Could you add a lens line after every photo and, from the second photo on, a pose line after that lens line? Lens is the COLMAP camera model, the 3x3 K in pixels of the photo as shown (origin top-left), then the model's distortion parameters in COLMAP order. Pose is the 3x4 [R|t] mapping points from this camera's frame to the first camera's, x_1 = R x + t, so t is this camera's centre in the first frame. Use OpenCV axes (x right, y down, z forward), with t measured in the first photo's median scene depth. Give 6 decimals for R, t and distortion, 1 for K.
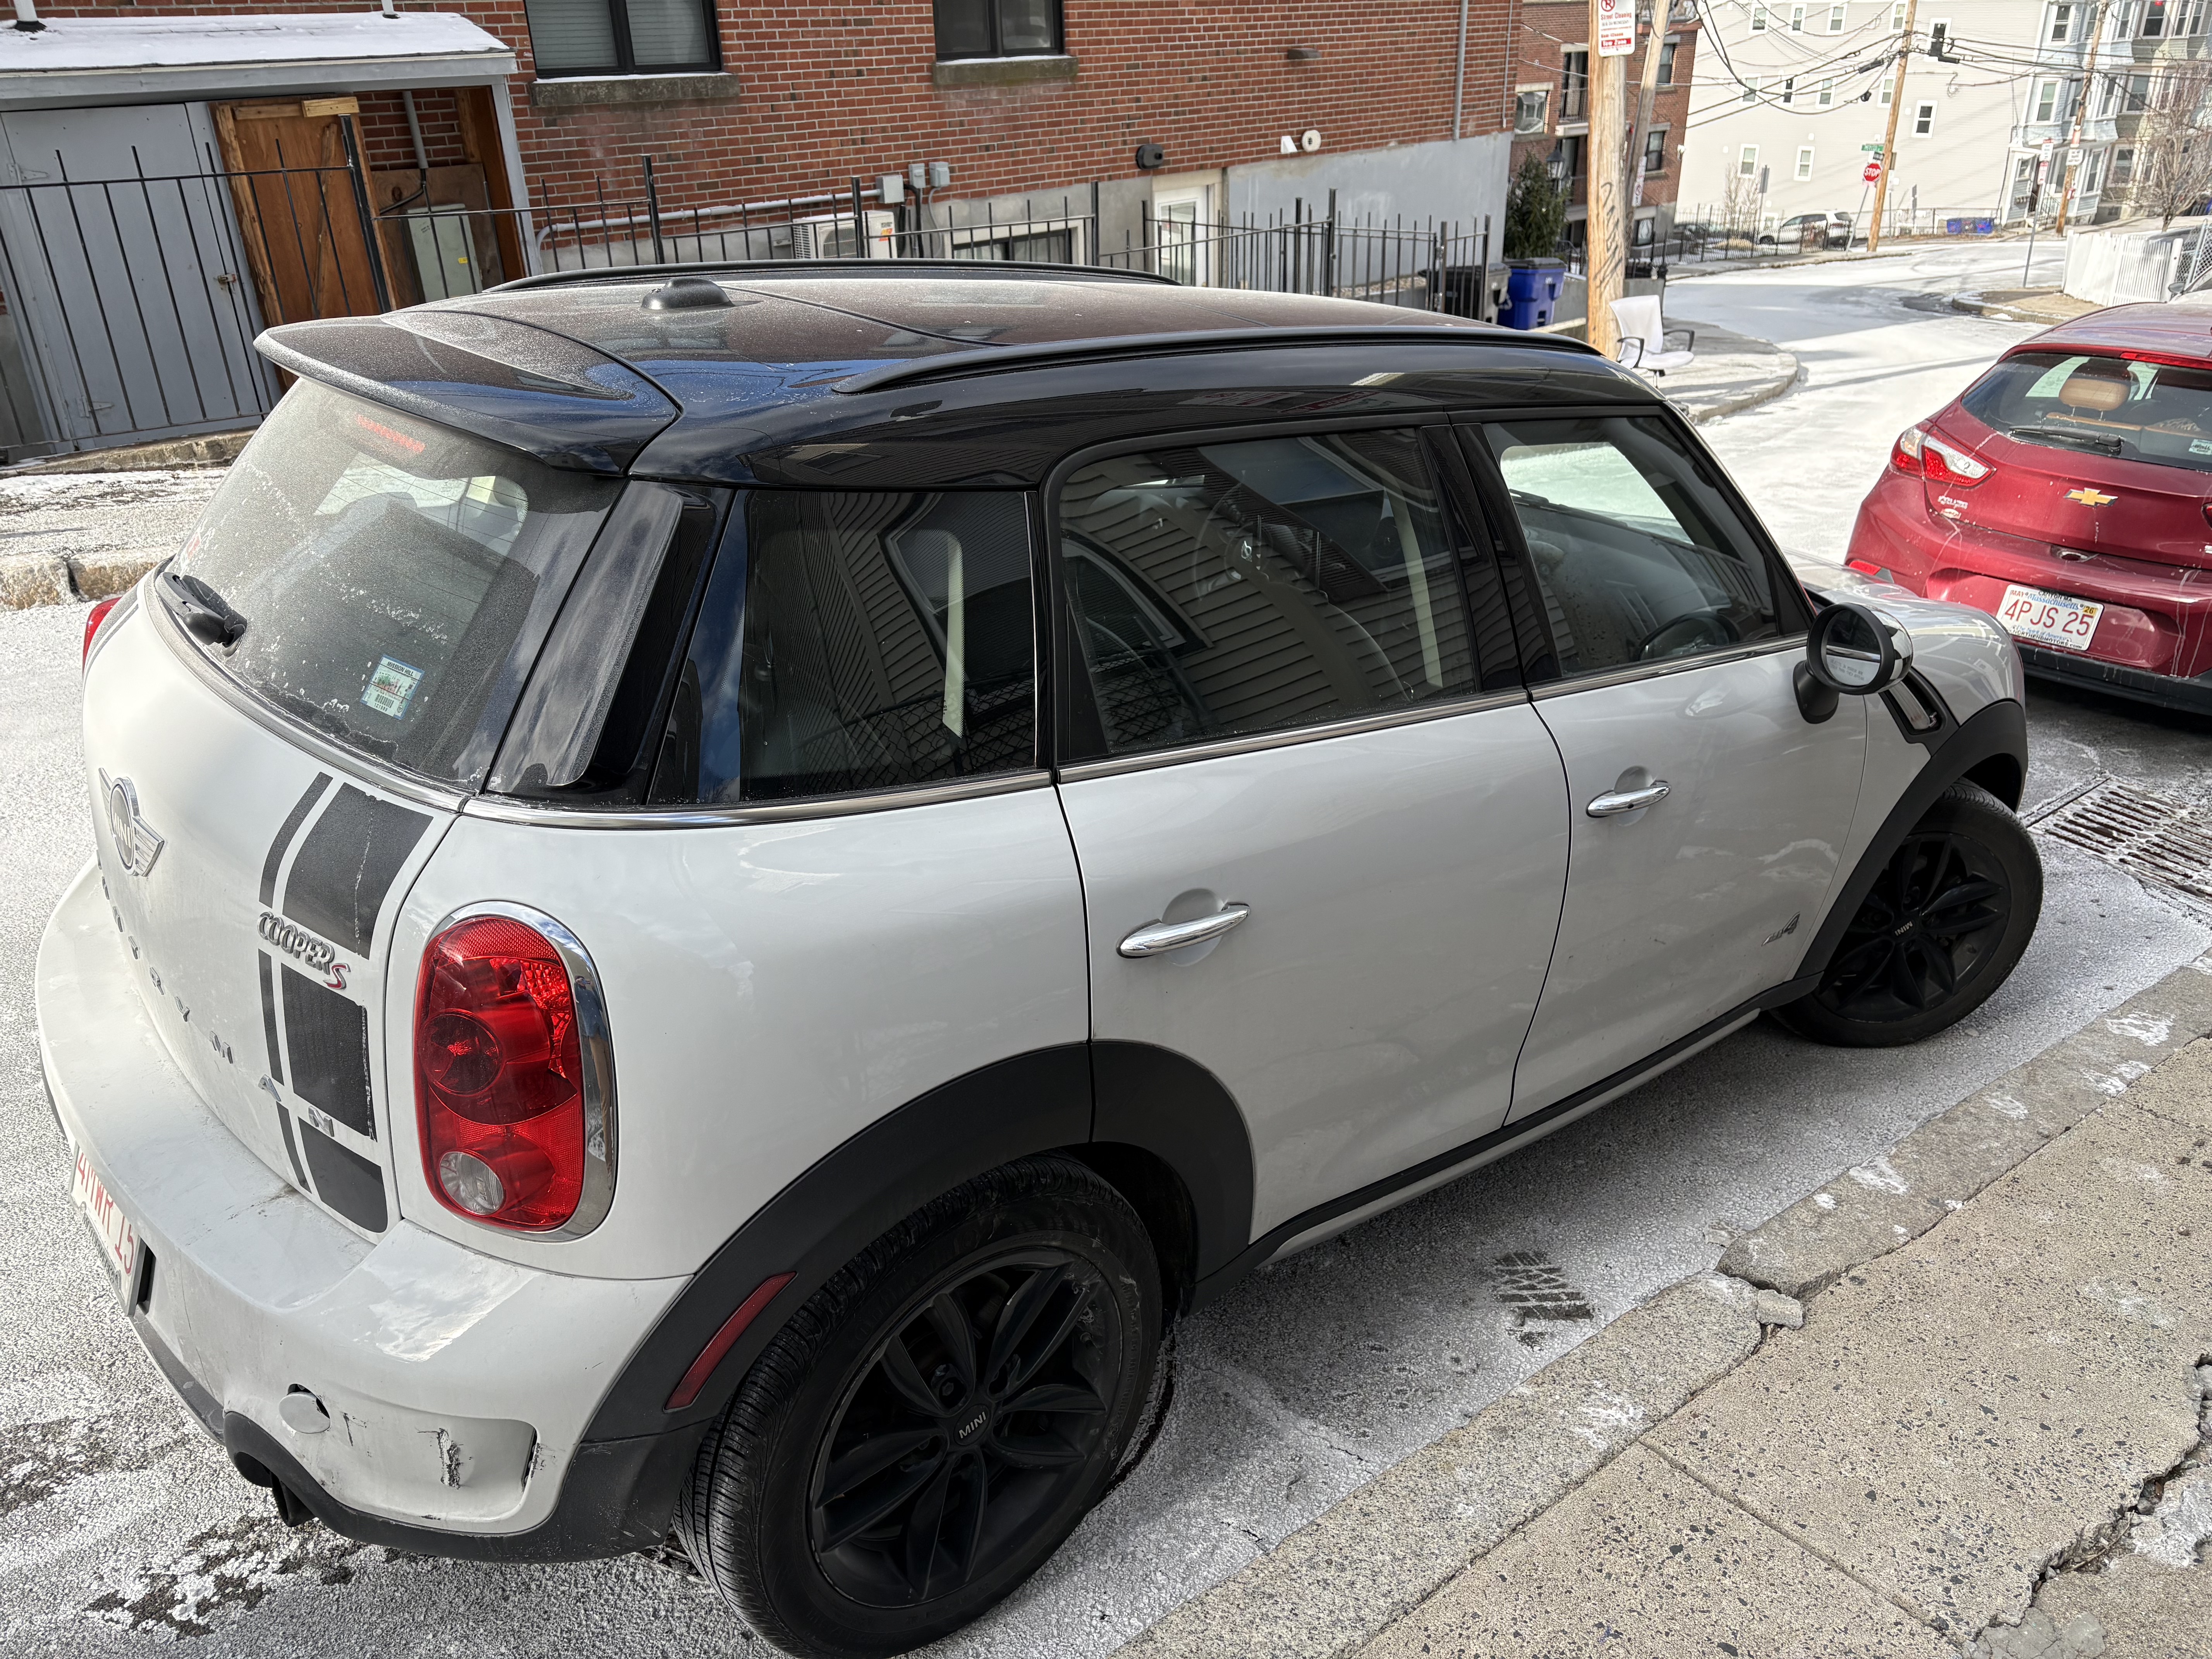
lens RADIAL K [[1681.9, 0, 1100.2], [0, 1681.9, 837.2], [0, 0, 1]] dist [0.048336, -0.043353]
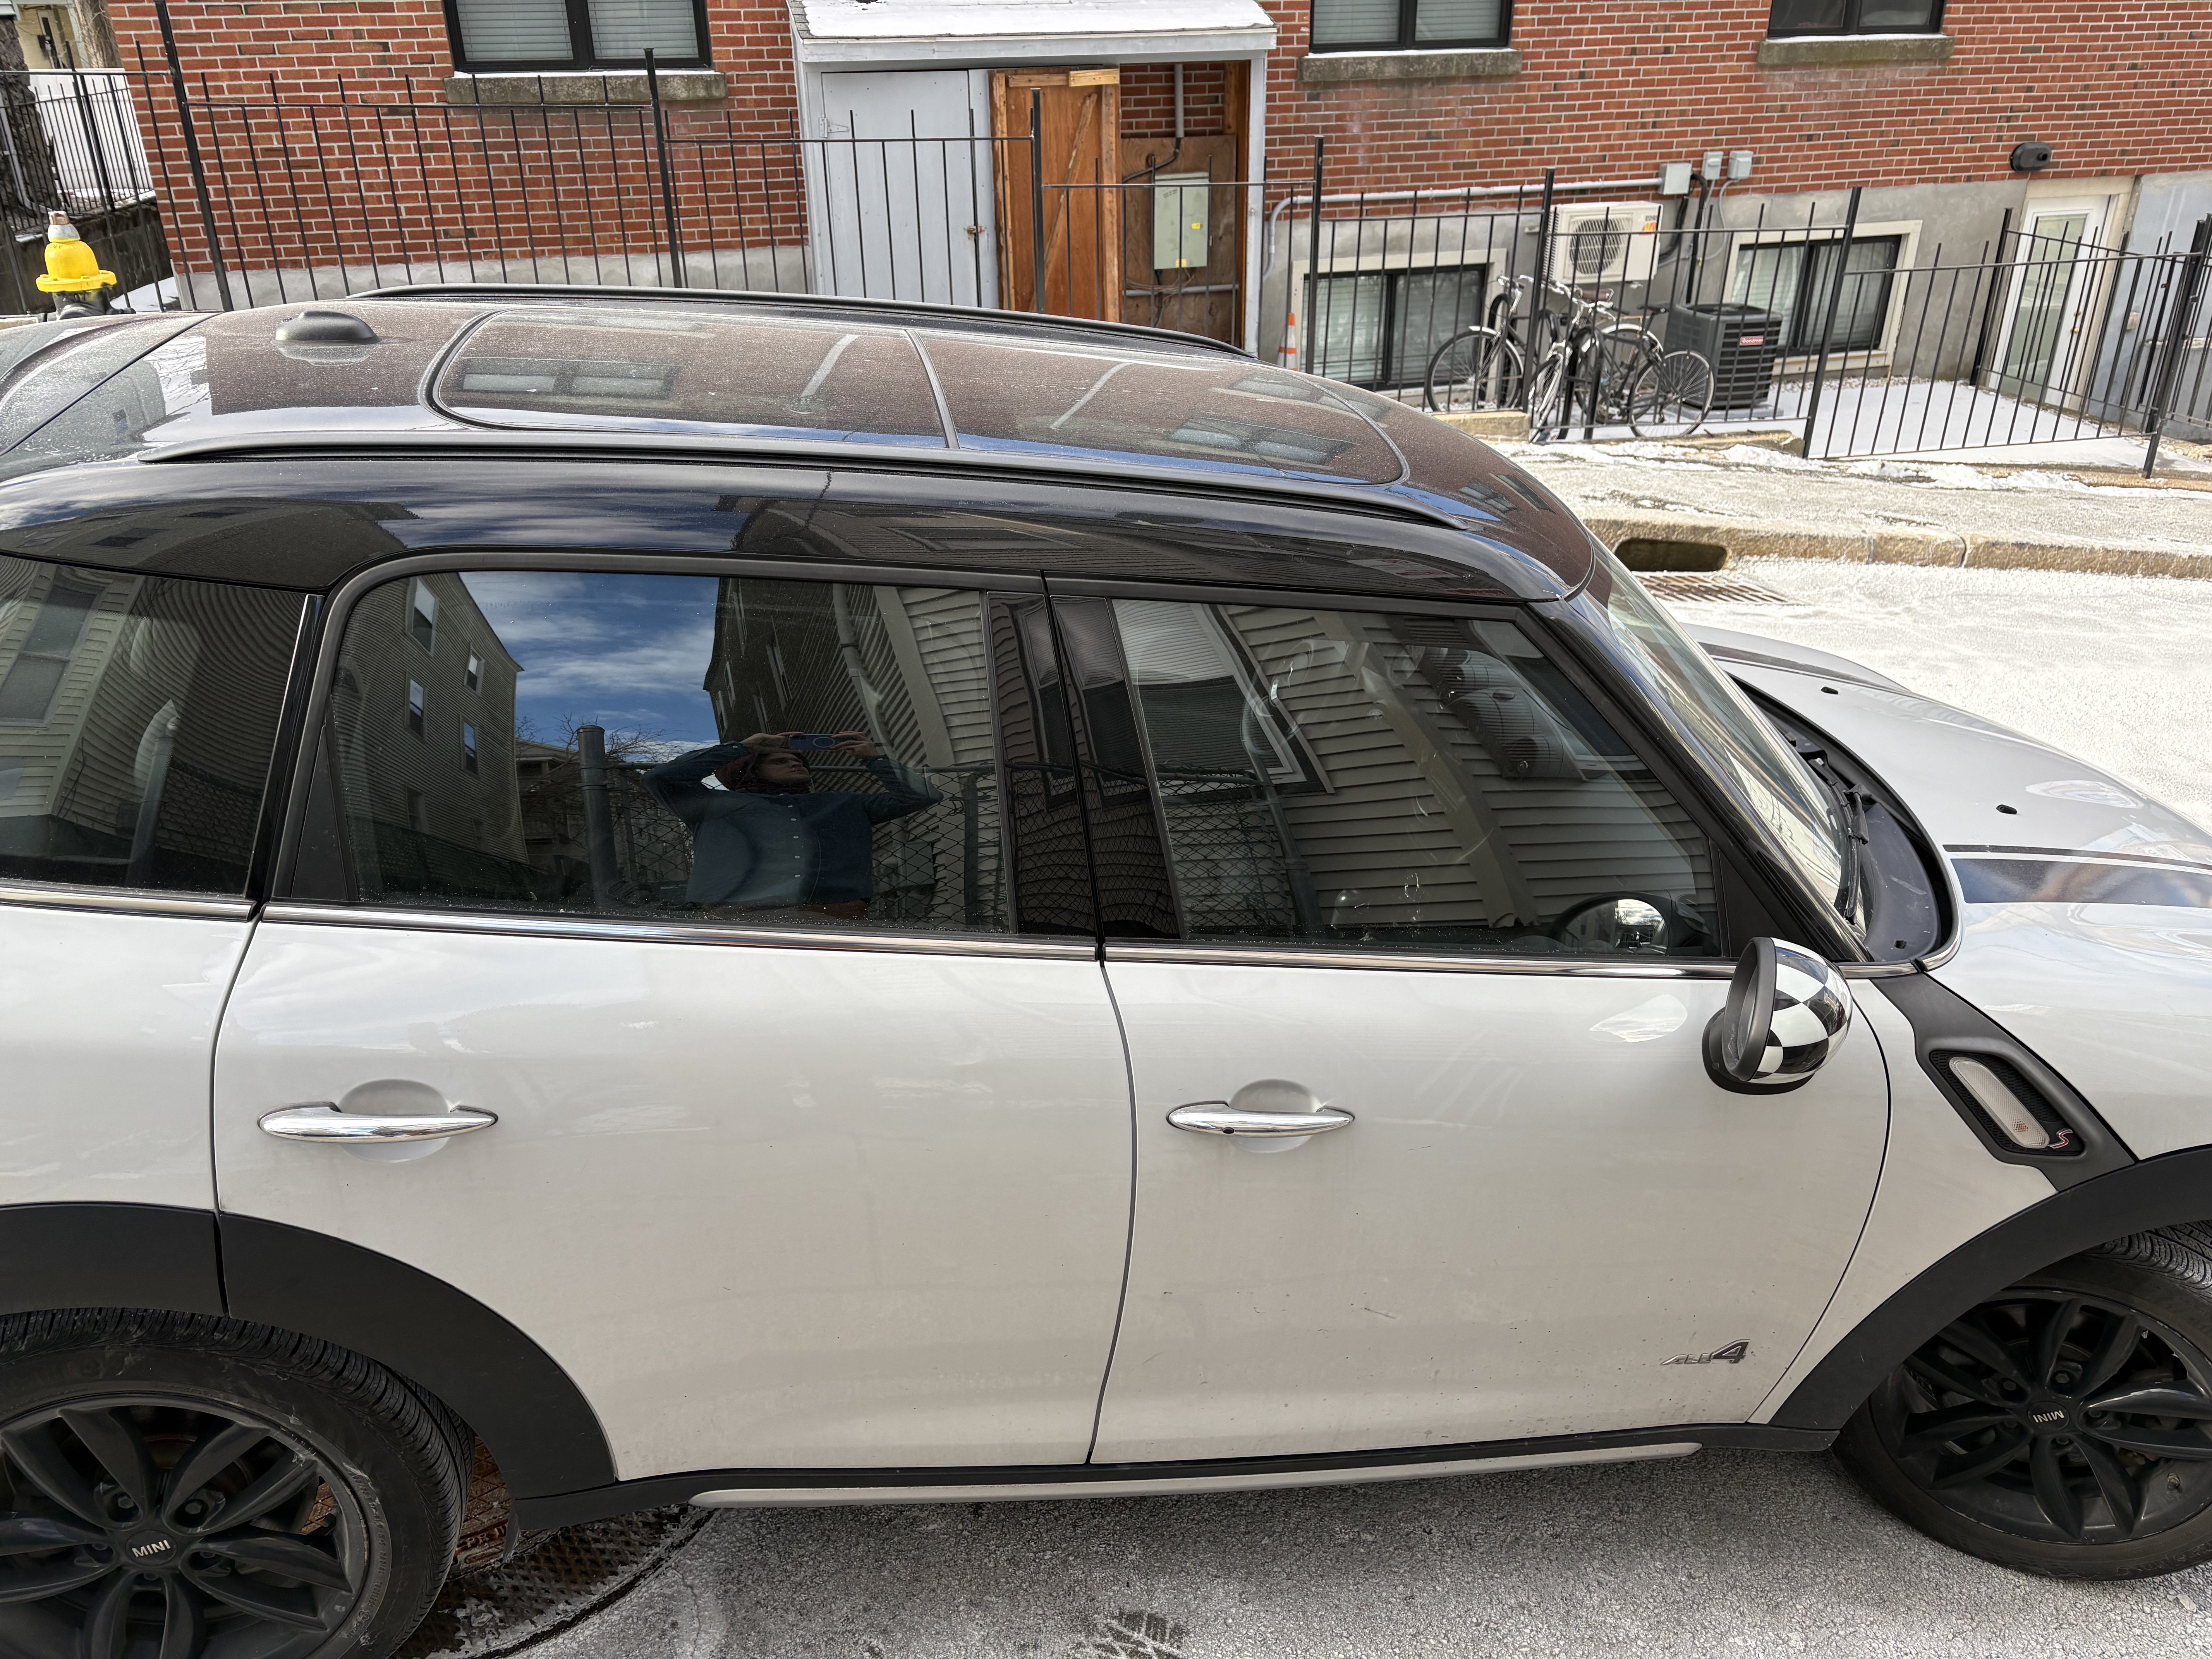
lens RADIAL K [[1673.3, 0, 1106.0], [0, 1673.3, 829.5], [0, 0, 1]] dist [0.050594, -0.068312]
pose [[0.834905, 0.250841, -0.489910, 0.155875], [-0.240385, 0.966913, 0.085408, -0.050049], [0.495124, 0.046459, 0.867579, 0.081434]]
